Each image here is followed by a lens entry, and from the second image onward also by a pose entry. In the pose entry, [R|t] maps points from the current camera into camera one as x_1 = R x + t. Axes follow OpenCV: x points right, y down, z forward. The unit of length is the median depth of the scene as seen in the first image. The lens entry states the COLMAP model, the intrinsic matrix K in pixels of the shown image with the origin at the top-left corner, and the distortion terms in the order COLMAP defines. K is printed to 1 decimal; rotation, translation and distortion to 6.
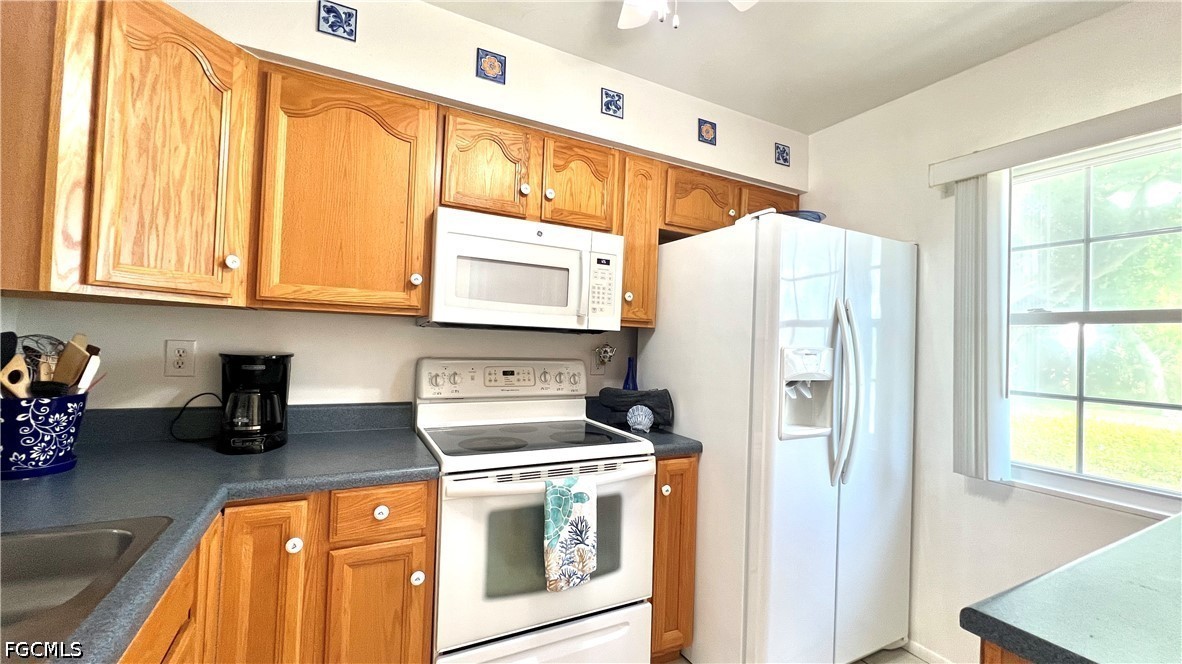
lens RADIAL K [[473.5, 0, 590.0], [0, 473.5, 331.1], [0, 0, 1]] dist [-0.001434, 0.000474]
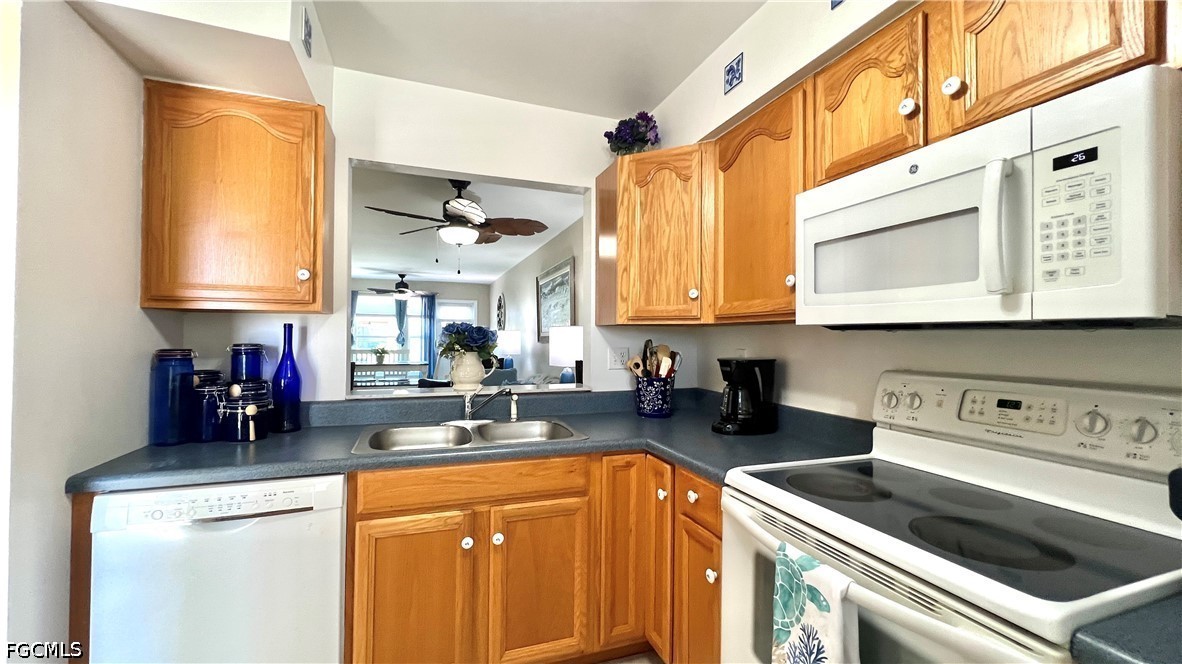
lens RADIAL K [[473.5, 0, 590.0], [0, 473.5, 331.1], [0, 0, 1]] dist [-0.001434, 0.000474]
pose [[-0.134750, -0.047270, -0.989751, 0.655385], [0.009199, 0.998759, -0.048952, 0.033299], [0.990837, -0.015701, -0.134148, 0.808451]]
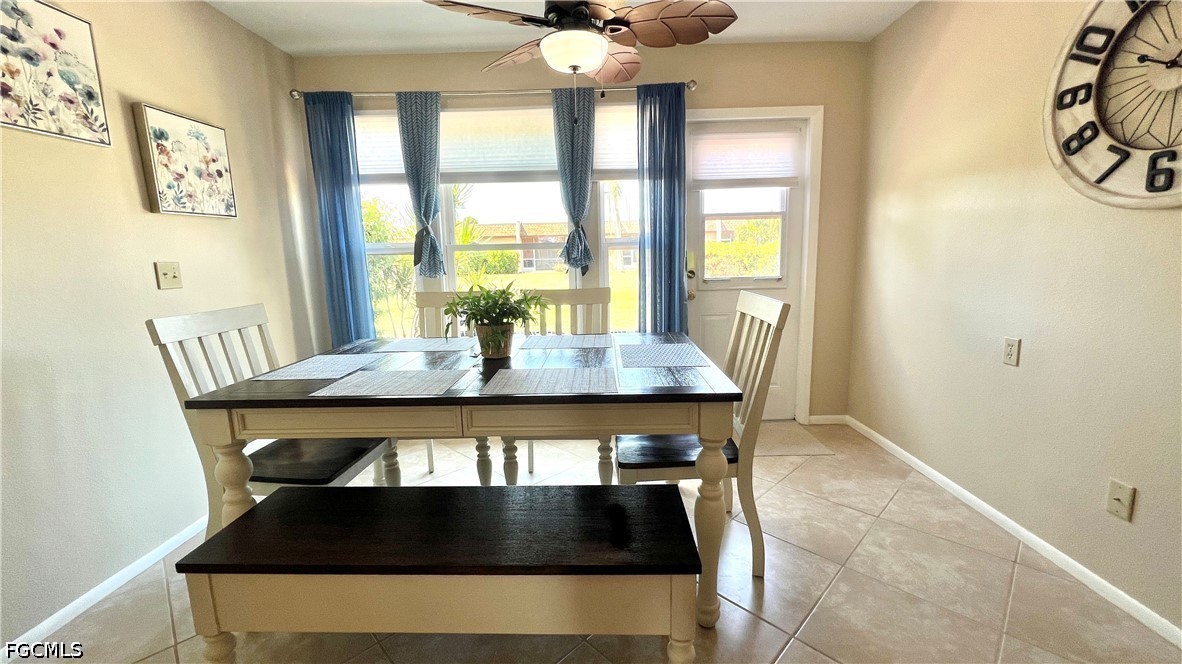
lens RADIAL K [[471.7, 0, 589.8], [0, 471.7, 330.7], [0, 0, 1]] dist [-0.001116, 0.000006]
pose [[-0.475870, 0.118898, -0.871442, -3.890521], [0.028087, 0.992369, 0.120060, -0.112303], [0.879067, 0.032657, -0.475578, -1.757729]]
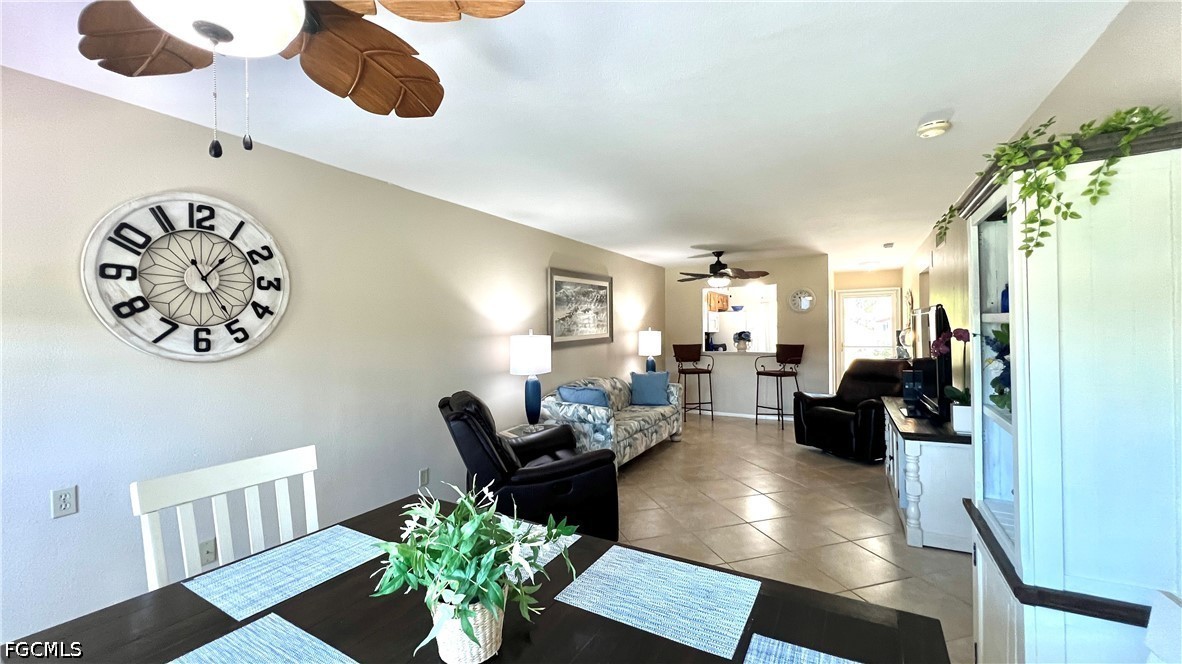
lens RADIAL K [[471.7, 0, 589.8], [0, 471.7, 330.7], [0, 0, 1]] dist [-0.001116, 0.000006]
pose [[0.837824, -0.047807, 0.543844, -5.109649], [0.030876, 0.998713, 0.040227, -0.343789], [-0.545067, -0.016912, 0.838222, -3.242002]]
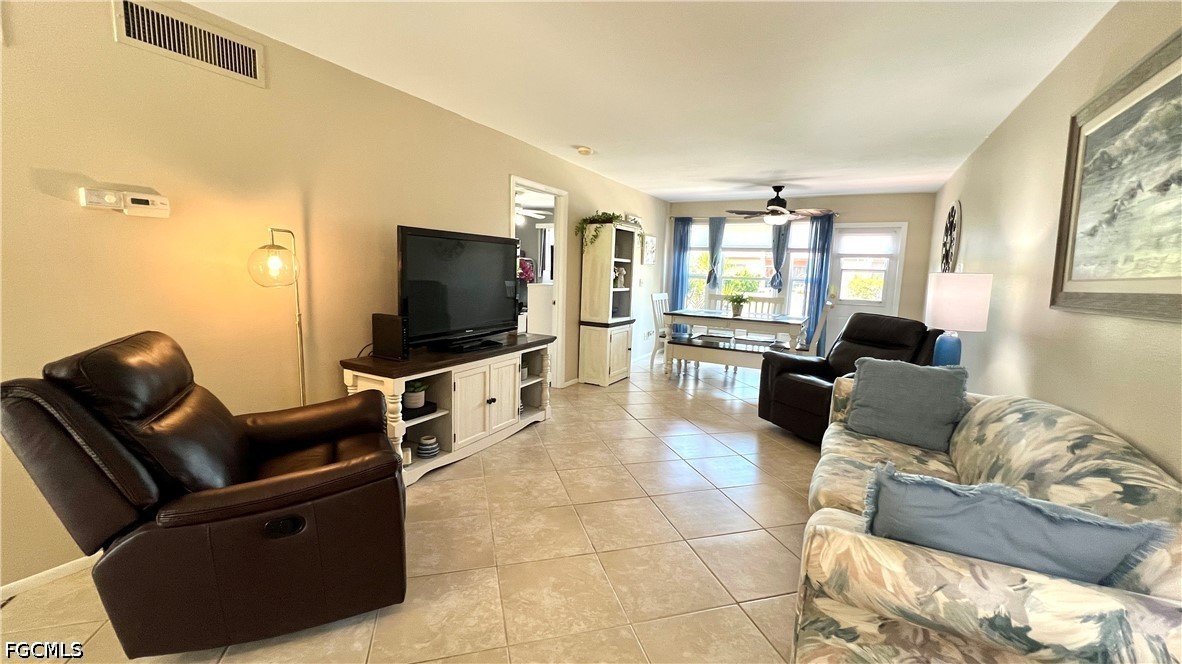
lens RADIAL K [[471.7, 0, 589.8], [0, 471.7, 330.7], [0, 0, 1]] dist [-0.001116, 0.000006]
pose [[-0.834934, 0.012443, -0.550210, -1.430343], [-0.046213, 0.994628, 0.092622, -0.076631], [0.548407, 0.102760, -0.829874, 0.222520]]
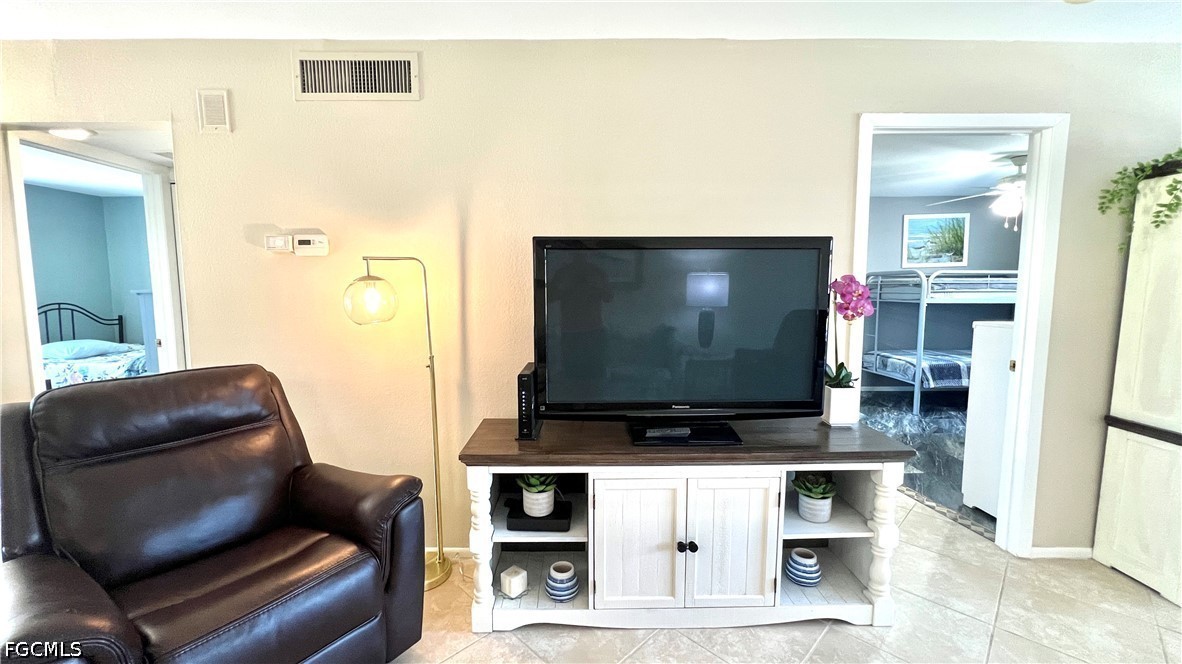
lens RADIAL K [[473.5, 0, 590.0], [0, 473.5, 331.1], [0, 0, 1]] dist [-0.001434, 0.000474]
pose [[-0.884493, -0.077412, 0.460087, -2.623250], [-0.039311, 0.994998, 0.091839, -0.159281], [-0.464895, 0.063145, -0.883111, -0.783187]]
